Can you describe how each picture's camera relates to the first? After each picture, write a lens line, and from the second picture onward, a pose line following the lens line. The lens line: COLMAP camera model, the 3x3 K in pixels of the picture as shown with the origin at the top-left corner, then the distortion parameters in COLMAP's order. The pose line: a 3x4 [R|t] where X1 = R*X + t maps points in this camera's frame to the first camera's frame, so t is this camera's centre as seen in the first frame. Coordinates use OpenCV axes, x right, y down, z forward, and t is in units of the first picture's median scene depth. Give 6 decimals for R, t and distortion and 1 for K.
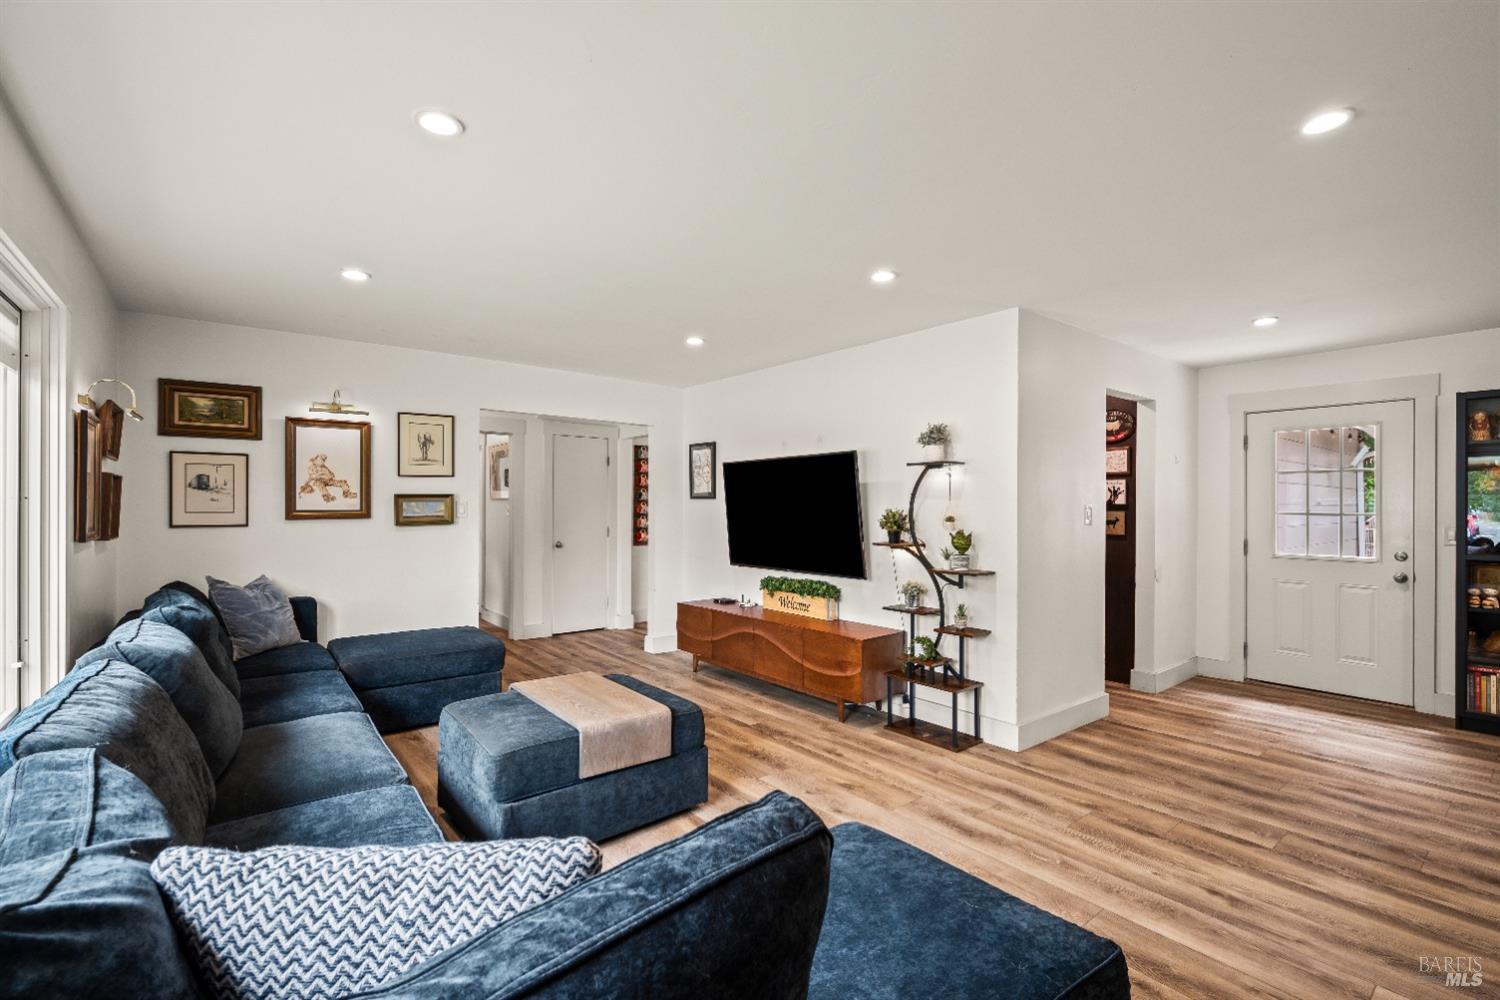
lens RADIAL K [[664.1, 0, 753.9], [0, 664.1, 502.6], [0, 0, 1]] dist [-0.002727, -0.000369]
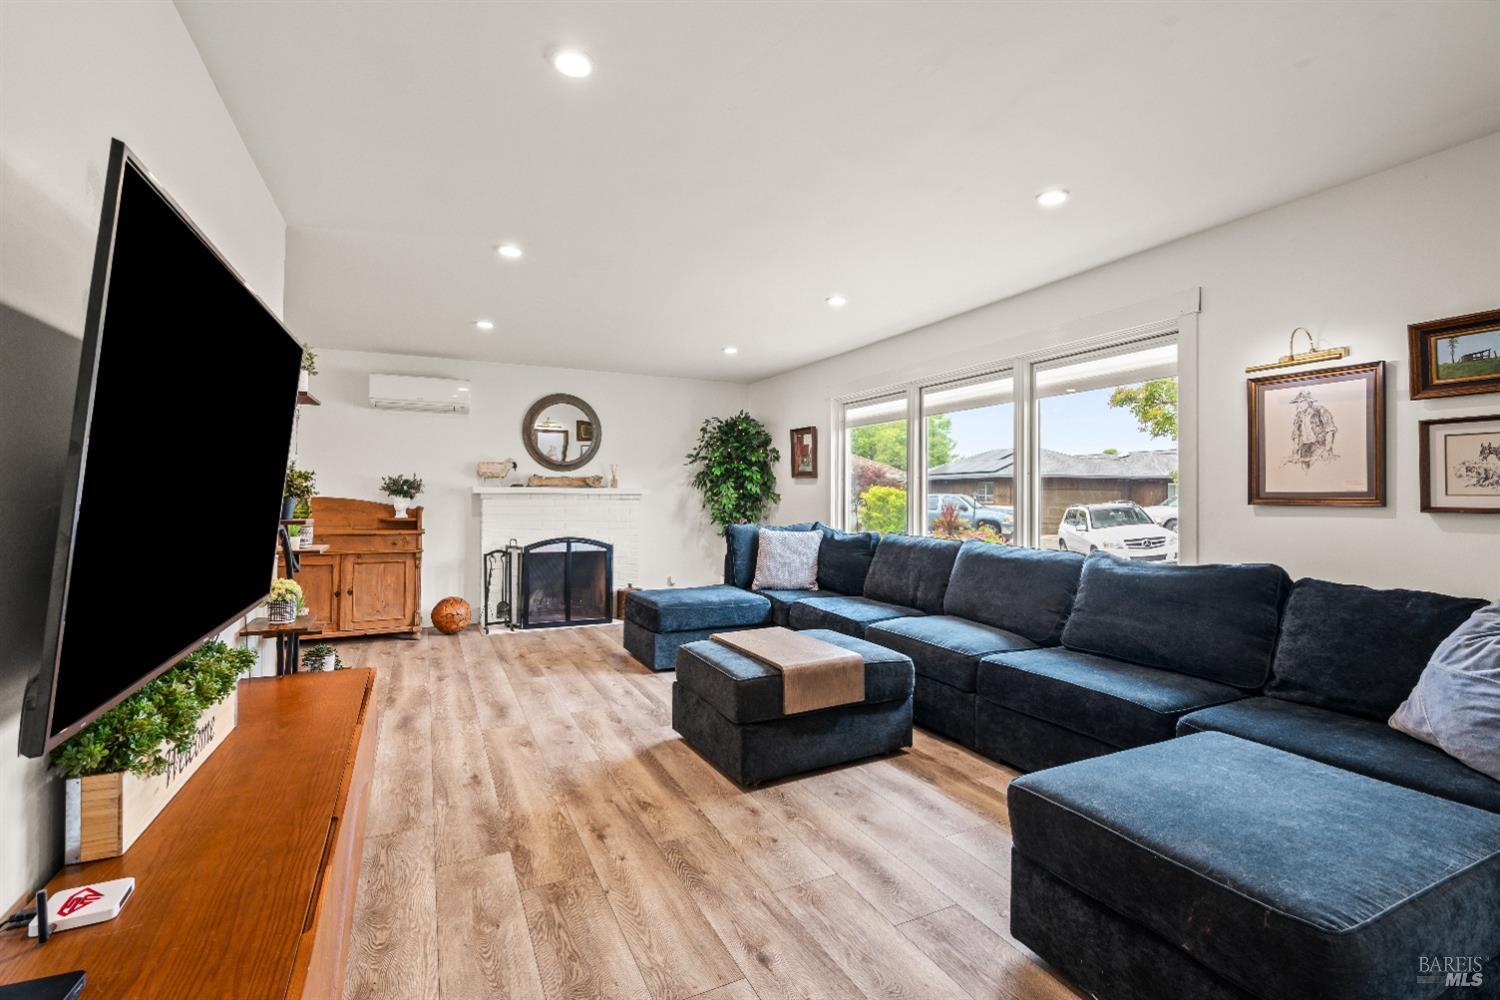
lens RADIAL K [[664.1, 0, 752.5], [0, 664.1, 490.1], [0, 0, 1]] dist [-0.002727, -0.000369]
pose [[-0.976221, -0.005630, 0.216702, -0.315204], [-0.009101, 0.999846, -0.015026, 0.039908], [-0.216584, -0.016641, -0.976122, 1.471522]]
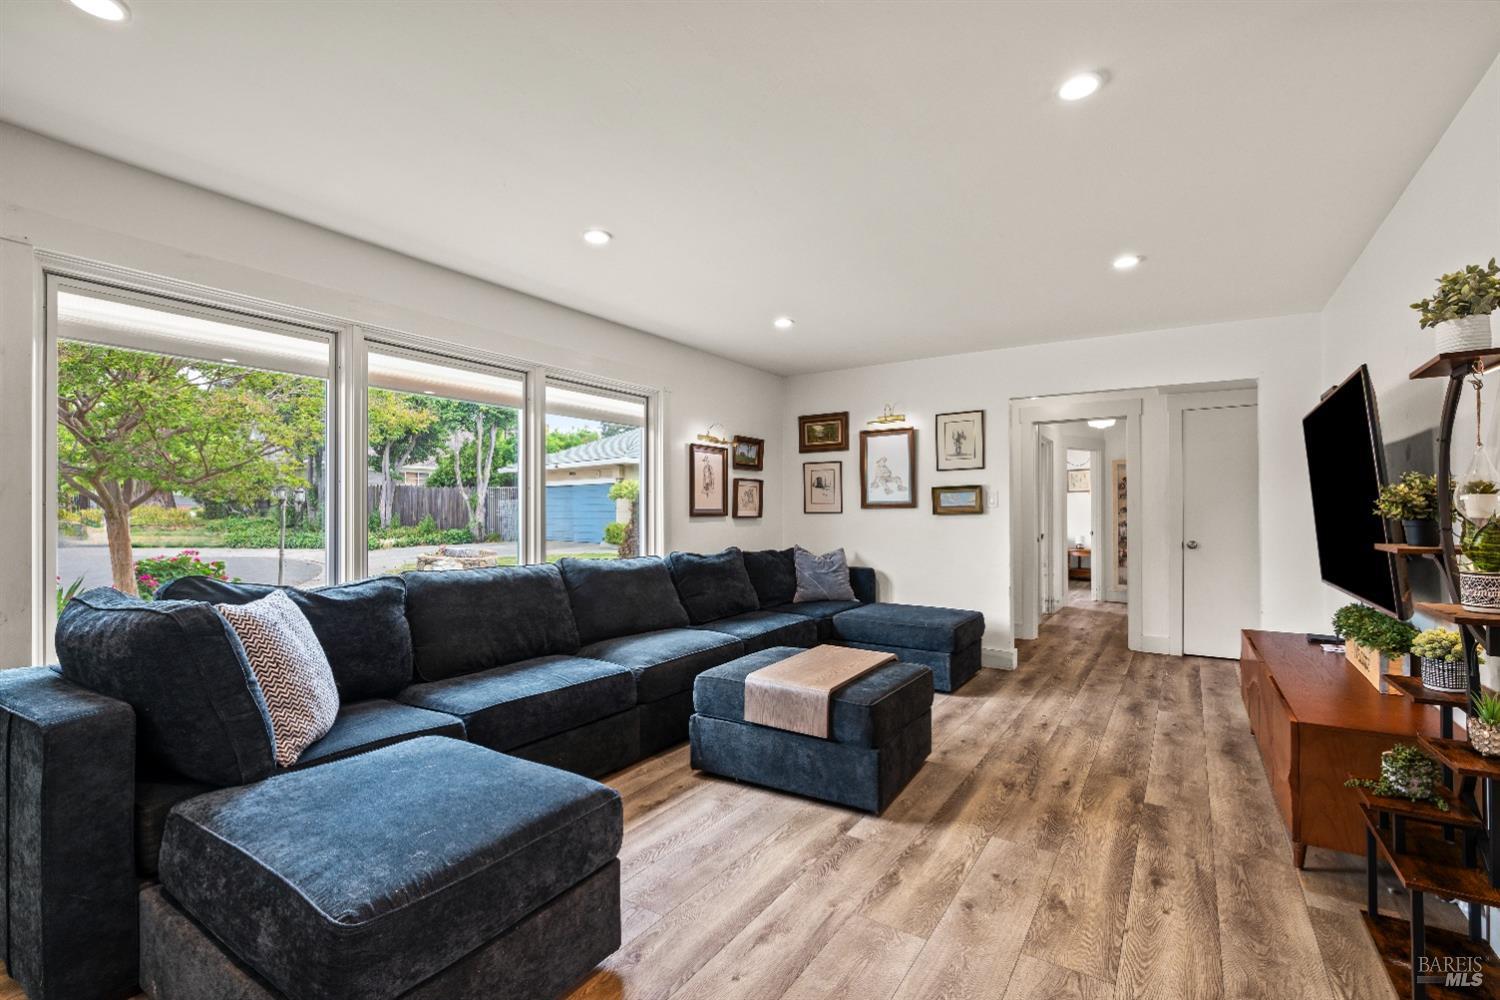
lens RADIAL K [[664.1, 0, 751.8], [0, 664.1, 511.8], [0, 0, 1]] dist [-0.002727, -0.000369]
pose [[0.307241, -0.004283, -0.951622, 0.509921], [0.007805, 0.999968, -0.001980, 0.034333], [0.951600, -0.006819, 0.307265, 0.400725]]
